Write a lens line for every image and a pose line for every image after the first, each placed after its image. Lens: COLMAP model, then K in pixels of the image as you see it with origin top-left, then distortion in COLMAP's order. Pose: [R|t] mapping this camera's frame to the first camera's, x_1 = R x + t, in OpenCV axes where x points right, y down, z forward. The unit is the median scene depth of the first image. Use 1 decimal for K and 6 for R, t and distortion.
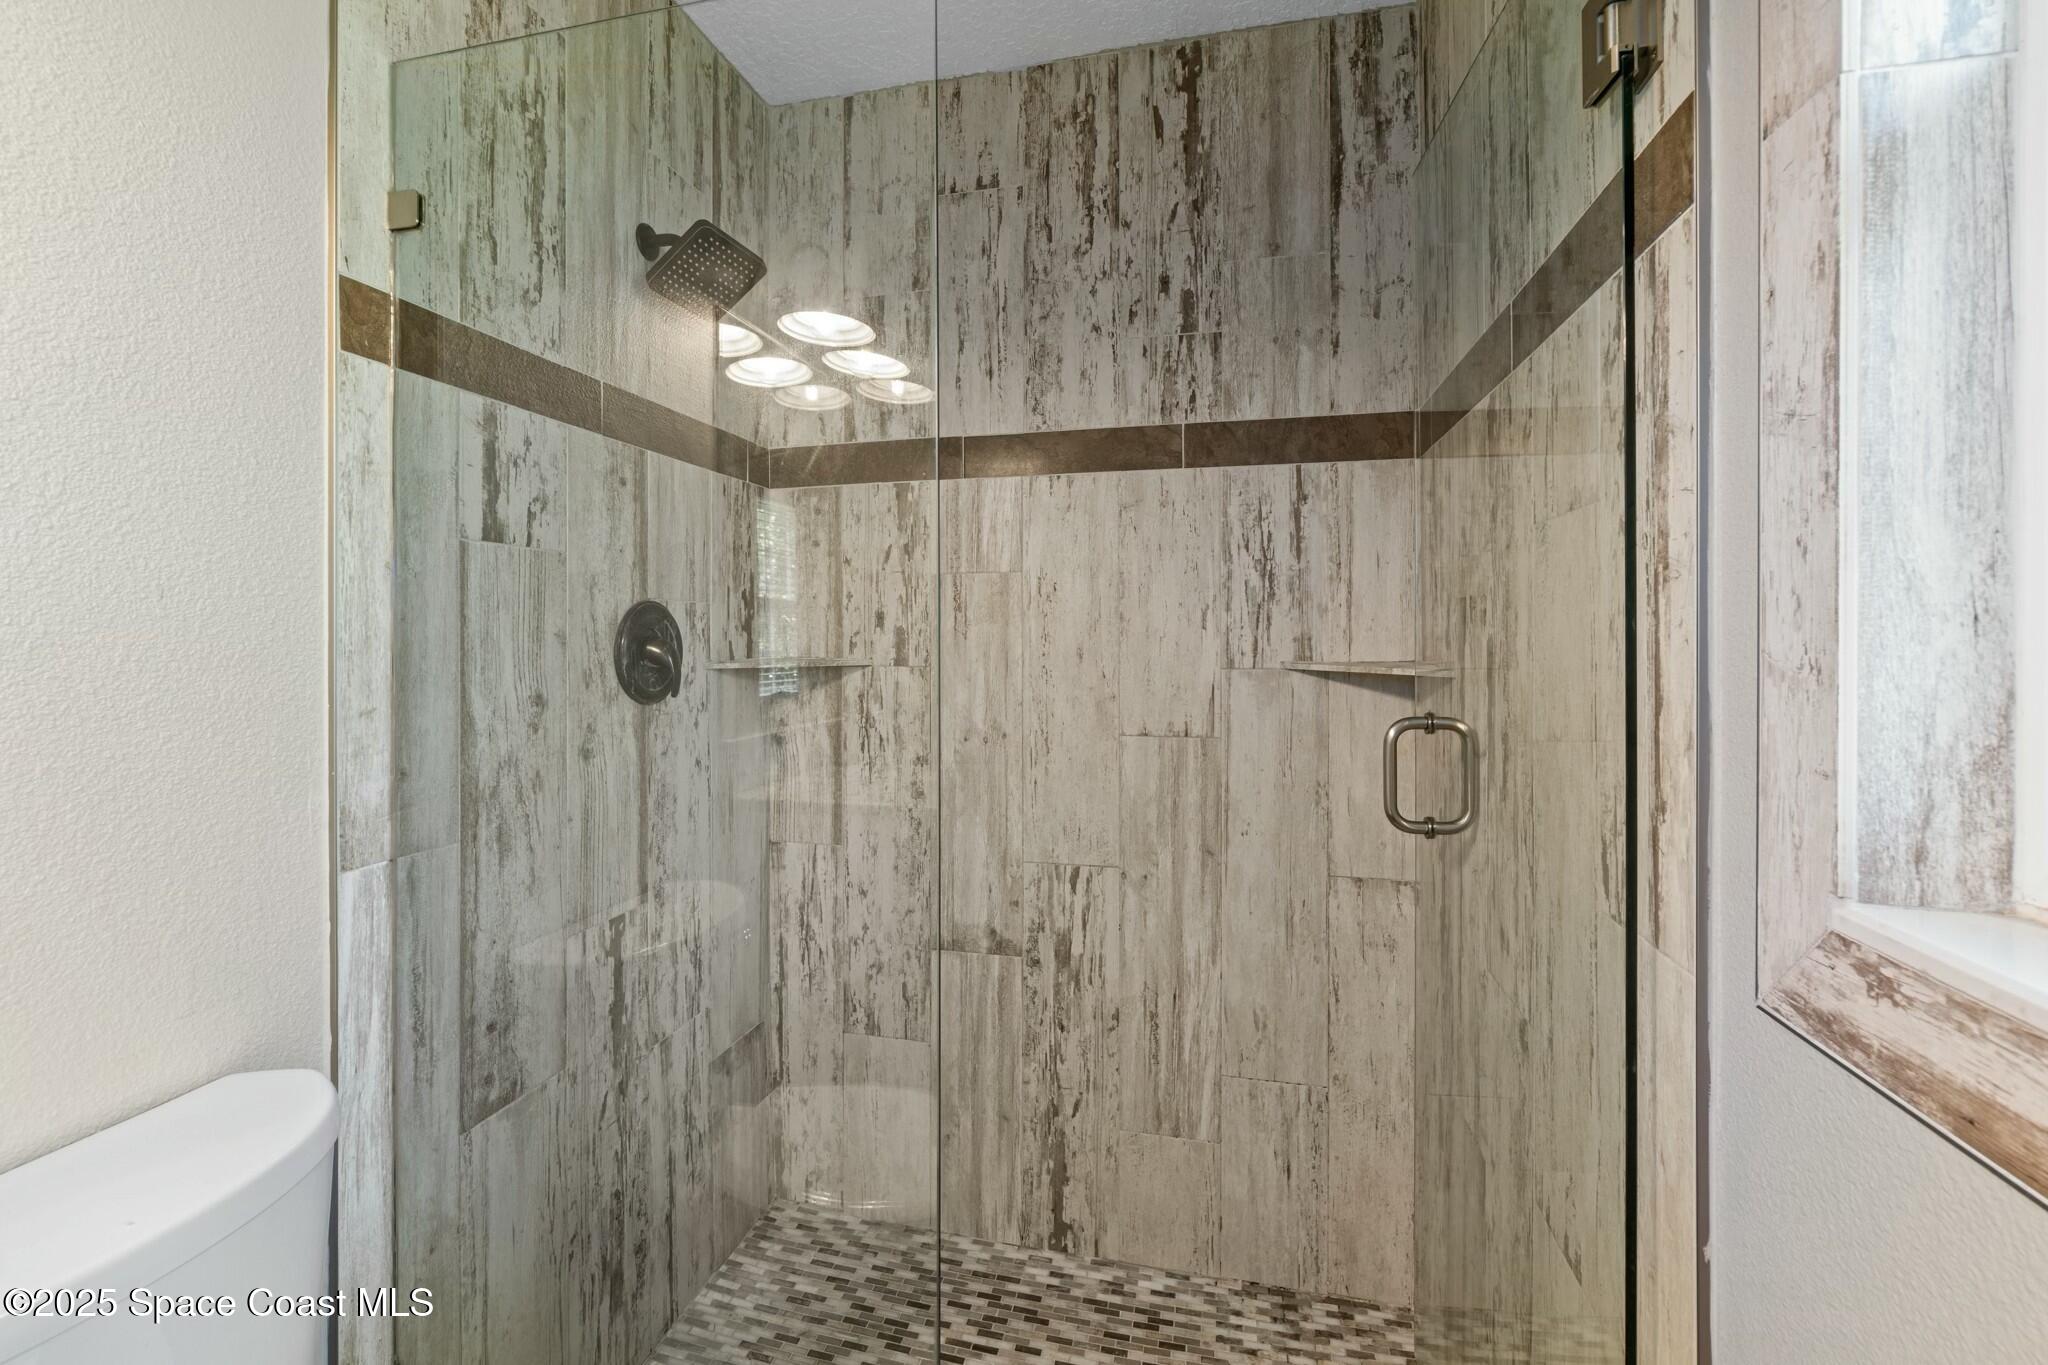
lens RADIAL K [[881.8, 0, 1015.9], [0, 881.8, 684.3], [0, 0, 1]] dist [-0.015012, 0.012745]
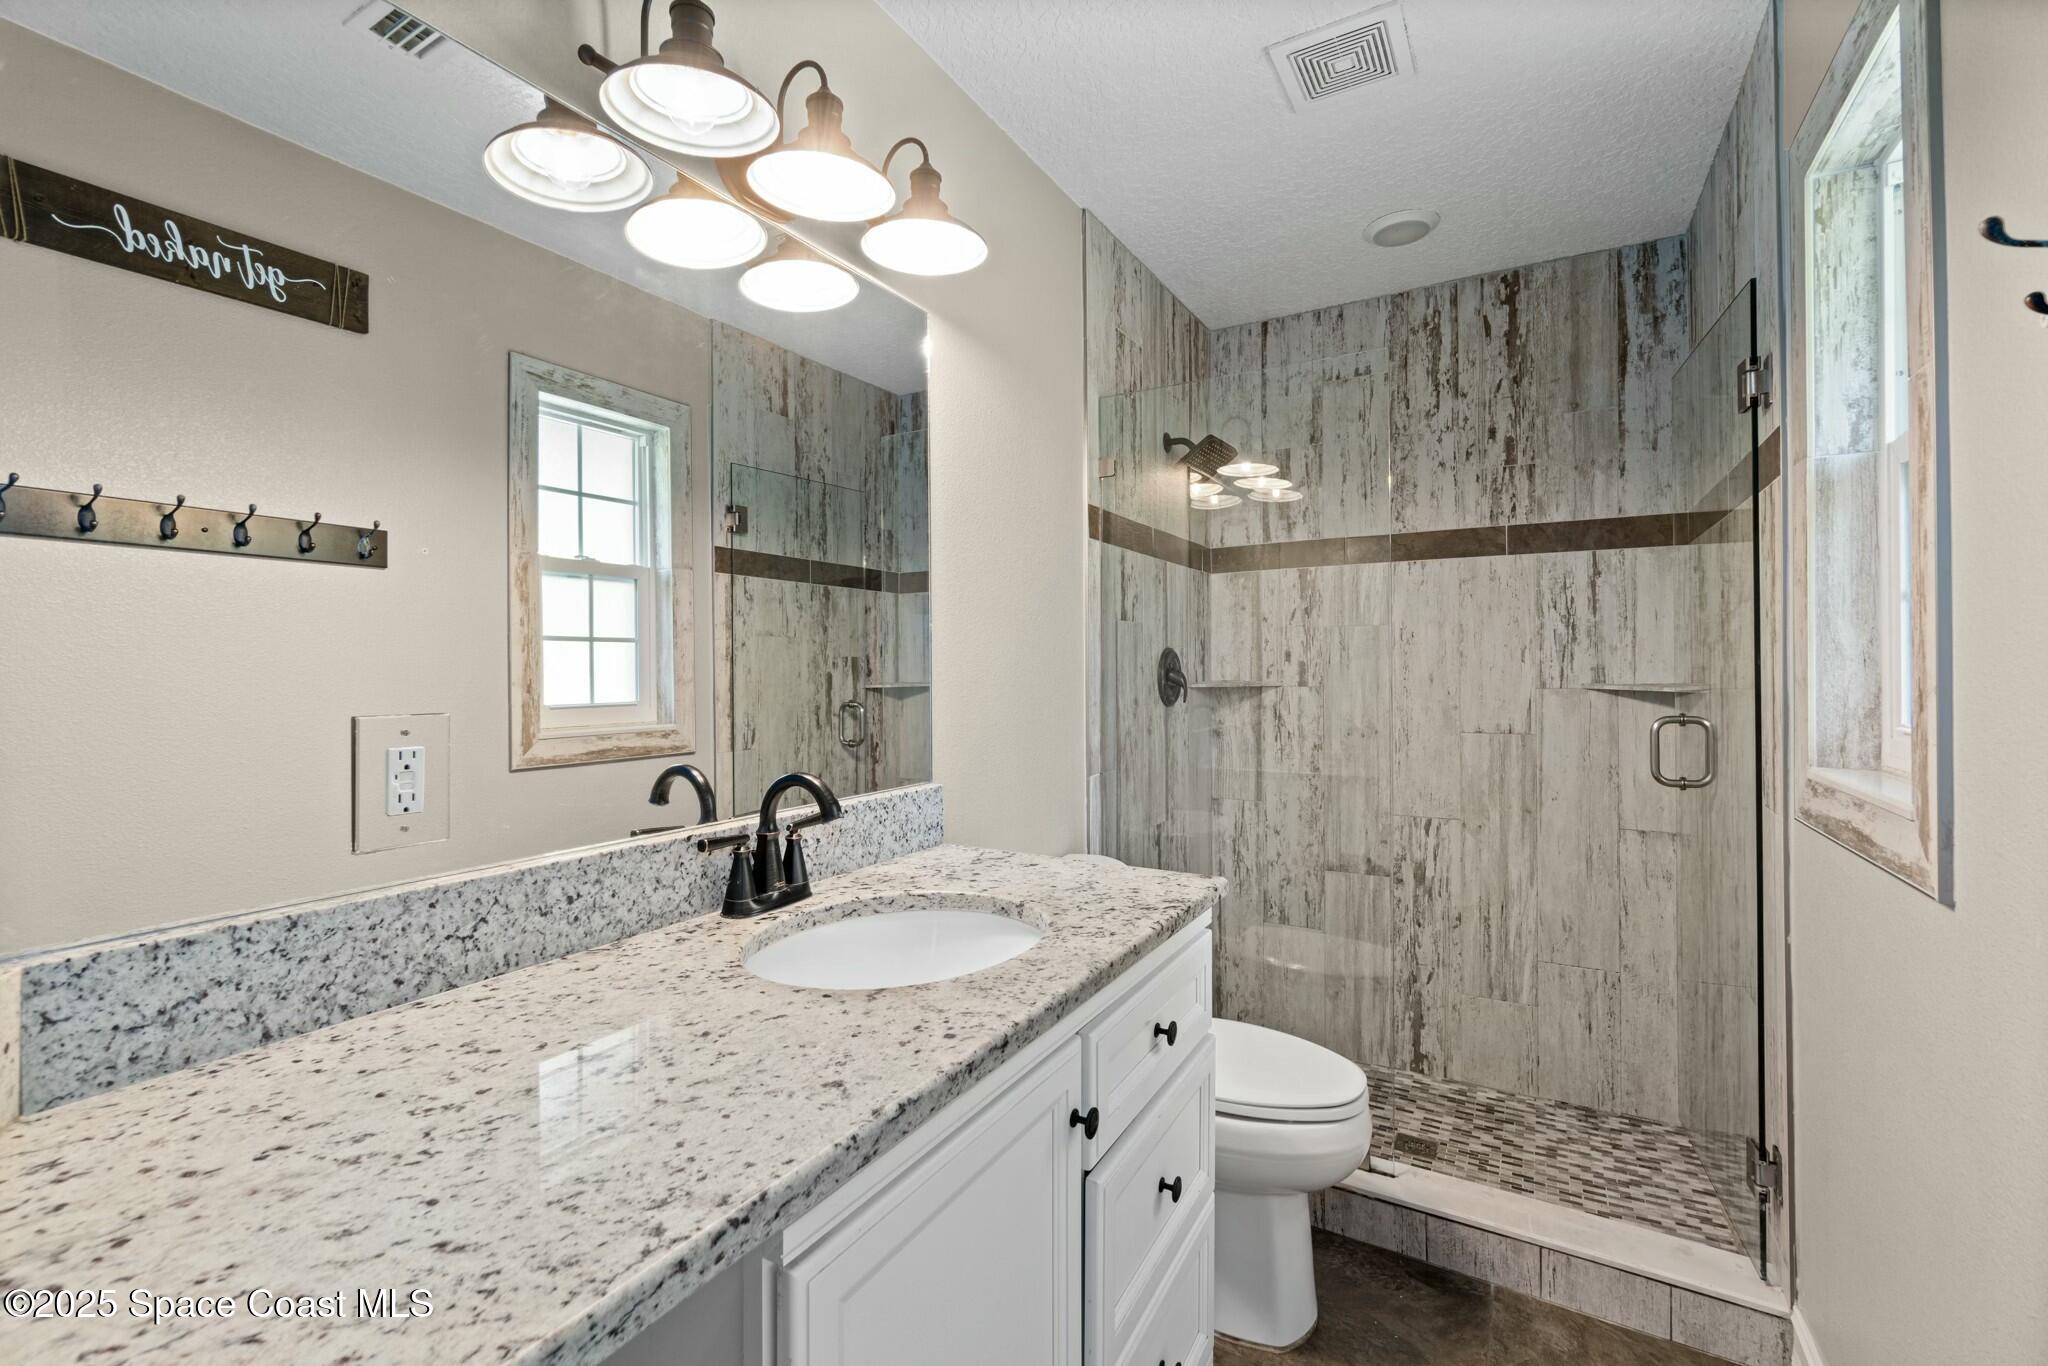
lens RADIAL K [[881.8, 0, 1015.9], [0, 881.8, 684.8], [0, 0, 1]] dist [-0.015012, 0.012745]
pose [[0.957138, 0.003794, -0.289609, -0.178729], [-0.013528, 0.999409, -0.031616, 0.034785], [0.289318, 0.034178, 0.956623, -0.676191]]
